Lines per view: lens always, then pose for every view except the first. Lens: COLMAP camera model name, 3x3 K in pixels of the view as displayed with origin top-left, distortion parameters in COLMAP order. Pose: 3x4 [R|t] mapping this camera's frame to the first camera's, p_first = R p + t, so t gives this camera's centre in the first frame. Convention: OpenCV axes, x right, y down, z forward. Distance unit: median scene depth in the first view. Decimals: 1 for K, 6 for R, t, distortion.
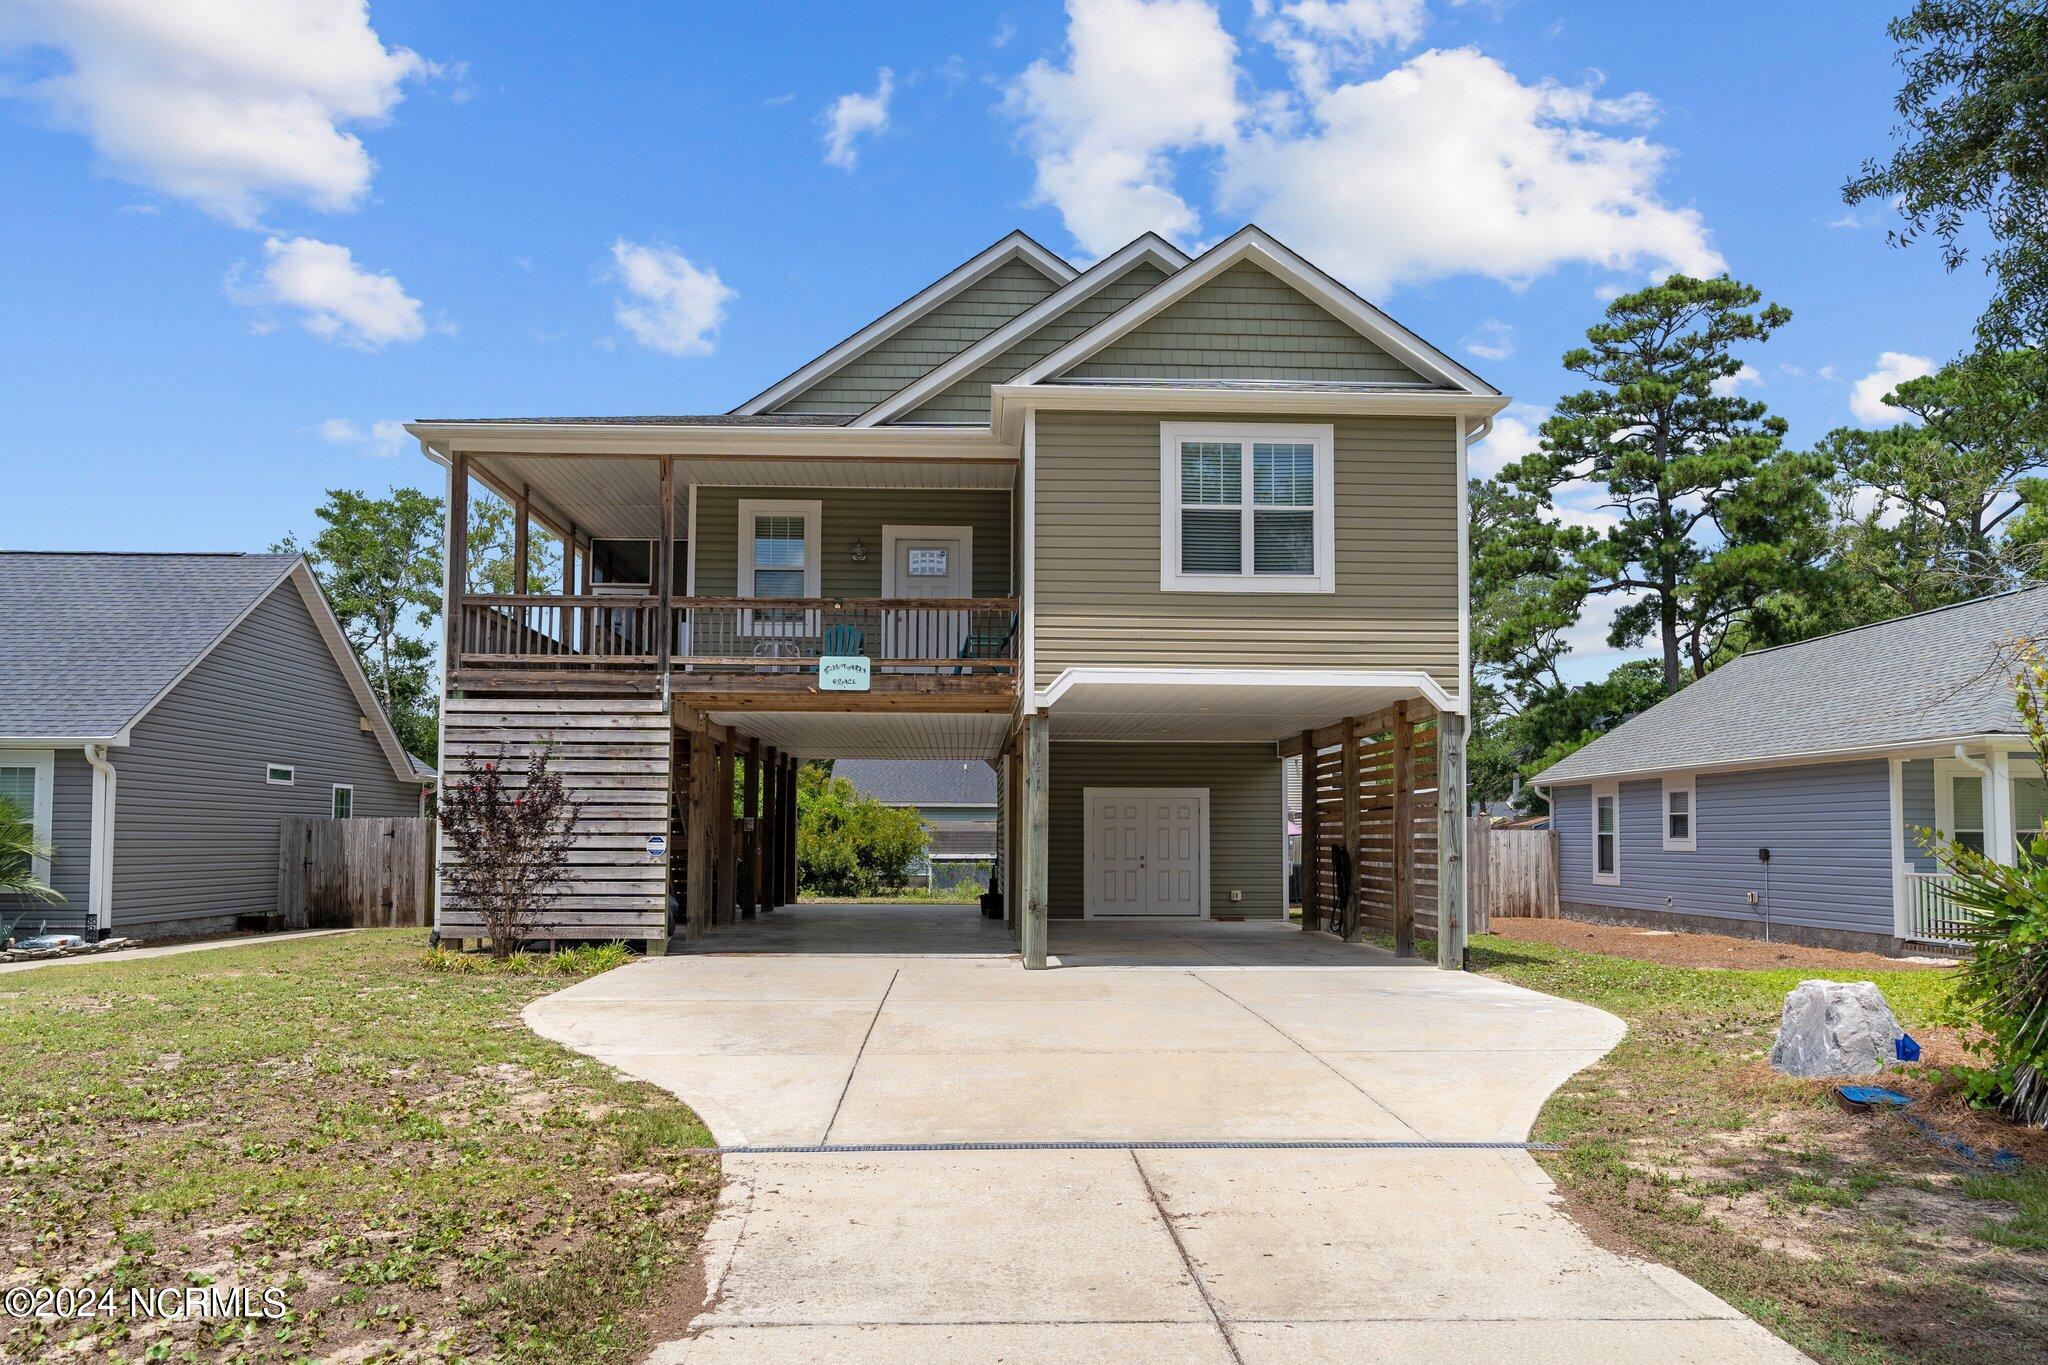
lens RADIAL K [[1436.8, 0, 1013.3], [0, 1436.8, 656.5], [0, 0, 1]] dist [-0.003655, -0.000678]
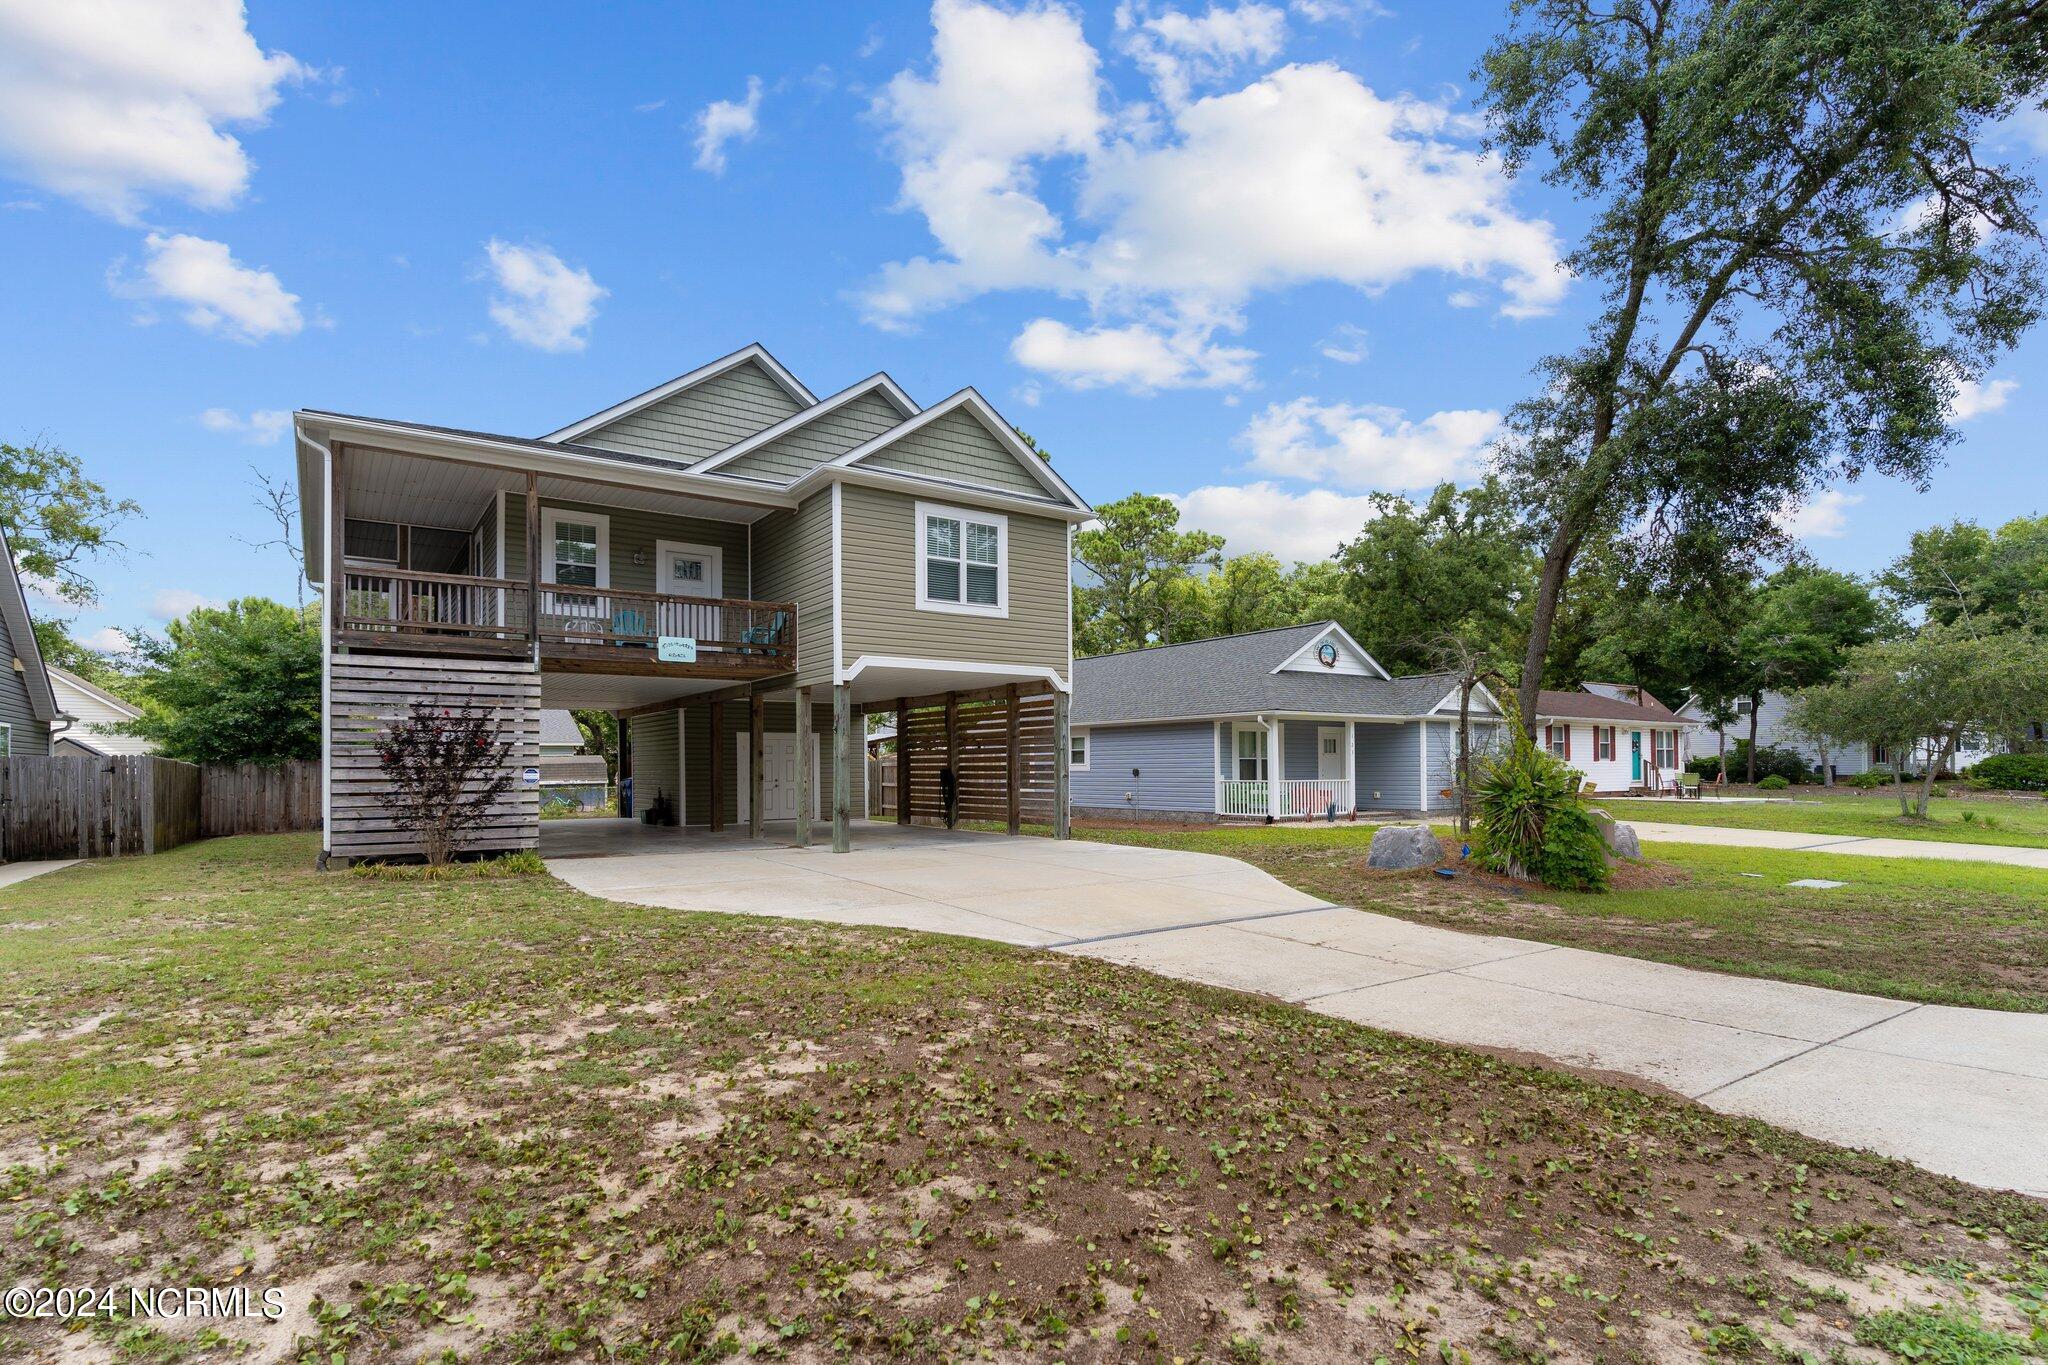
lens RADIAL K [[1002.7, 0, 1032.0], [0, 1002.7, 666.3], [0, 0, 1]] dist [-0.003132, 0.000263]
pose [[0.840378, 0.043542, 0.540249, -0.305253], [-0.057490, 0.998306, 0.008967, -0.000278], [-0.538944, -0.038595, 0.841457, 0.005016]]
